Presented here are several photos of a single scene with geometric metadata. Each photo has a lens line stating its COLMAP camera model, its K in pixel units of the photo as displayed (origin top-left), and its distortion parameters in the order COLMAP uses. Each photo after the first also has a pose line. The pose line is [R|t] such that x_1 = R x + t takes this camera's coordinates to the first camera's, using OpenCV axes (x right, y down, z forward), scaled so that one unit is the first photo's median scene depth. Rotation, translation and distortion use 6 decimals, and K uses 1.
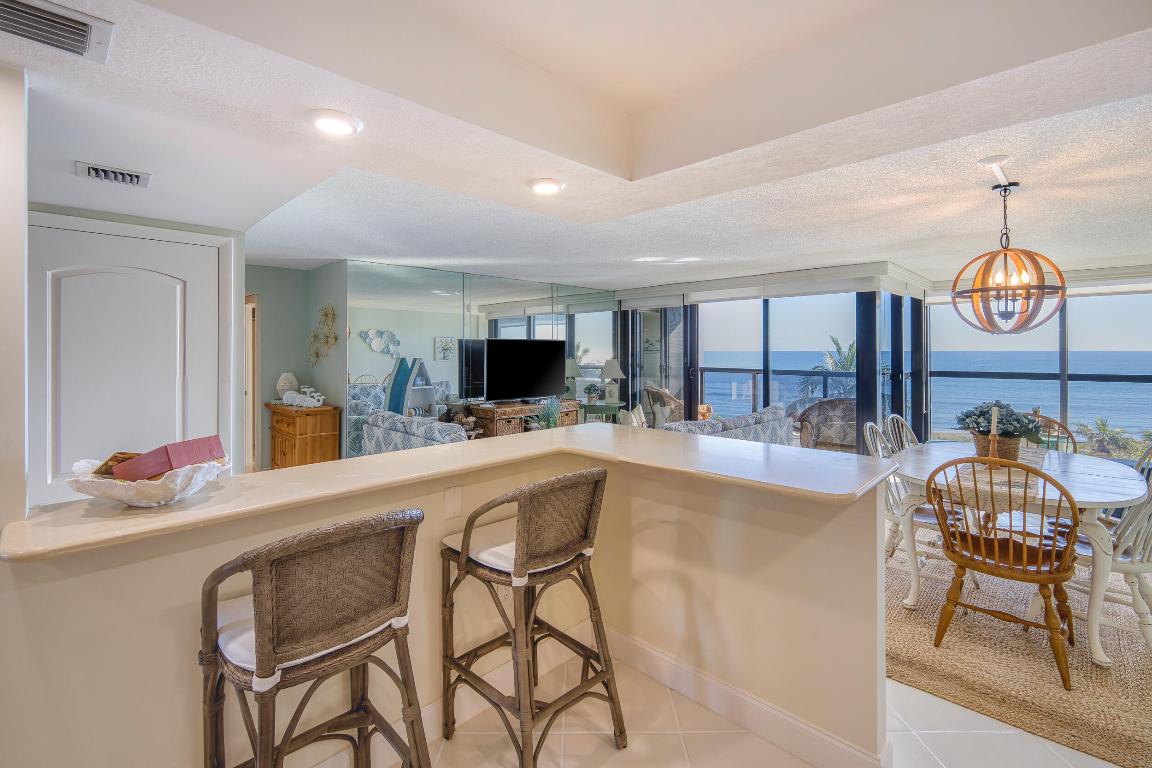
lens RADIAL K [[514.2, 0, 572.6], [0, 514.2, 351.0], [0, 0, 1]] dist [0.001905, 0.000487]
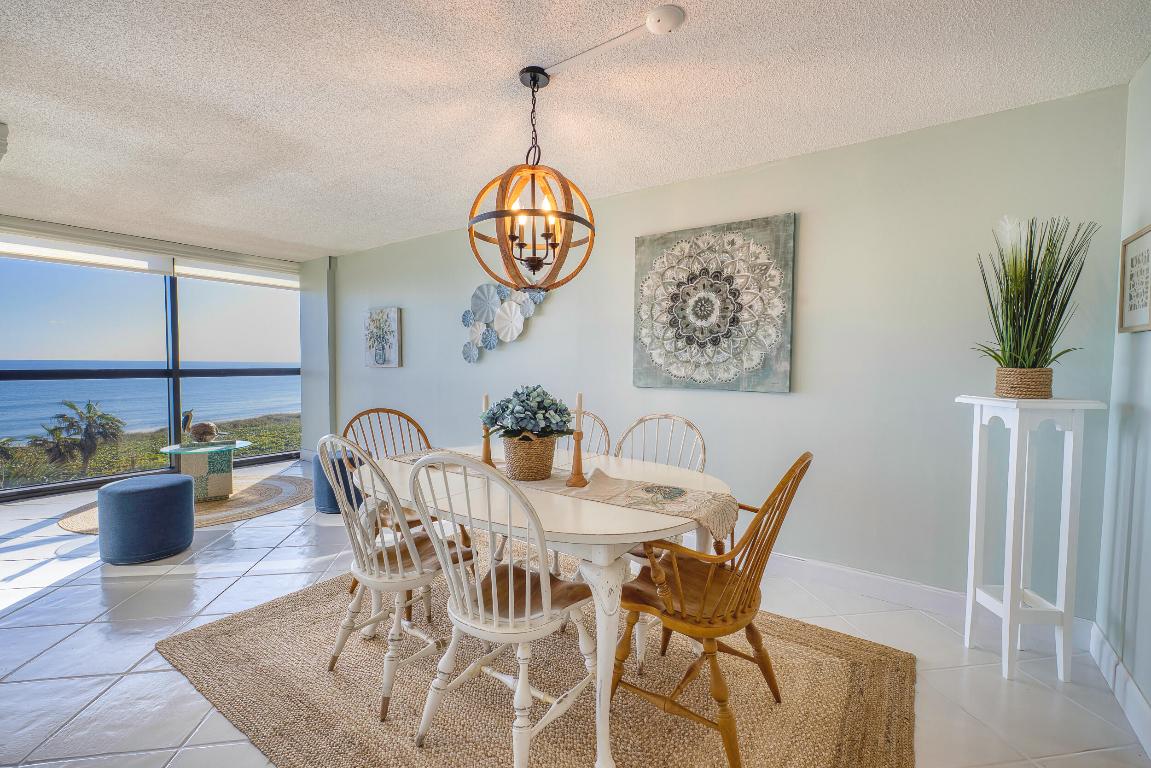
lens RADIAL K [[501.2, 0, 575.5], [0, 501.2, 384.0], [0, 0, 1]] dist [-0.001861, -0.000023]
pose [[-0.147815, -0.042846, 0.988087, 0.081037], [-0.006810, 0.999082, 0.042304, 0.028915], [-0.988992, -0.000476, -0.147971, 0.490856]]
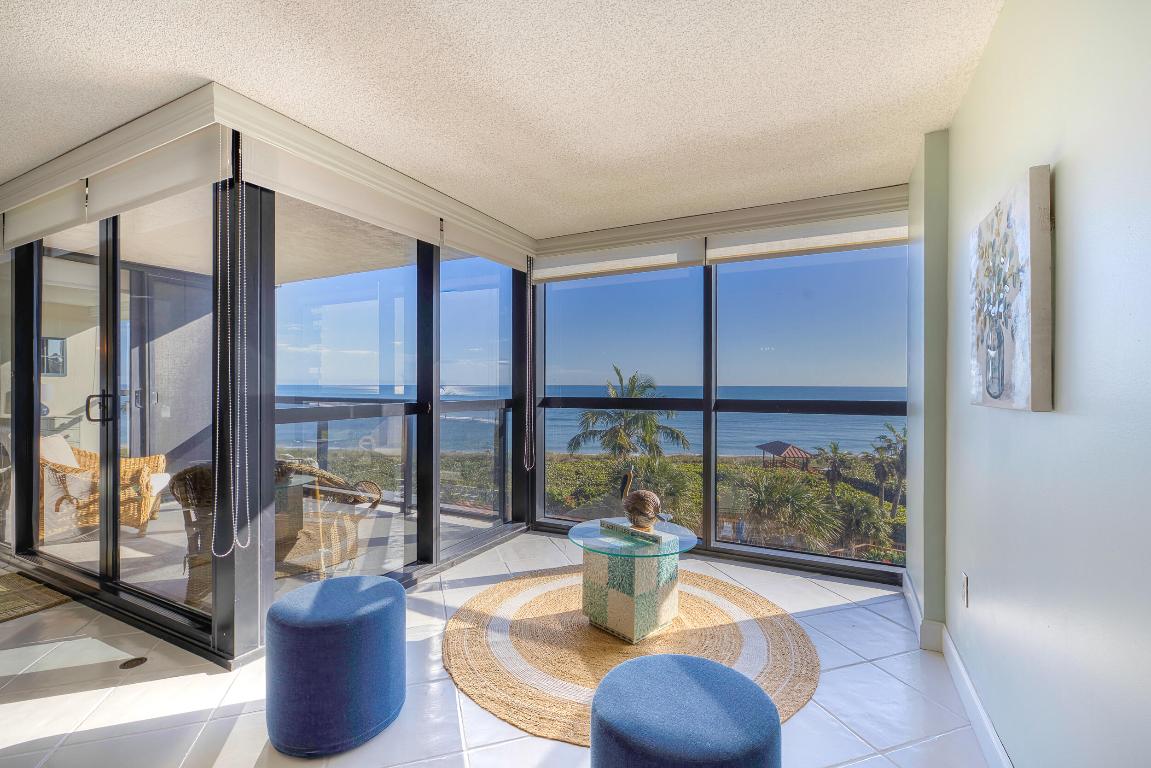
lens RADIAL K [[501.2, 0, 575.5], [0, 501.2, 384.0], [0, 0, 1]] dist [-0.001861, -0.000023]
pose [[0.953534, 0.005537, 0.301233, 0.647395], [-0.005441, 0.999985, -0.001159, 0.028337], [-0.301235, -0.000534, 0.953550, 0.519197]]
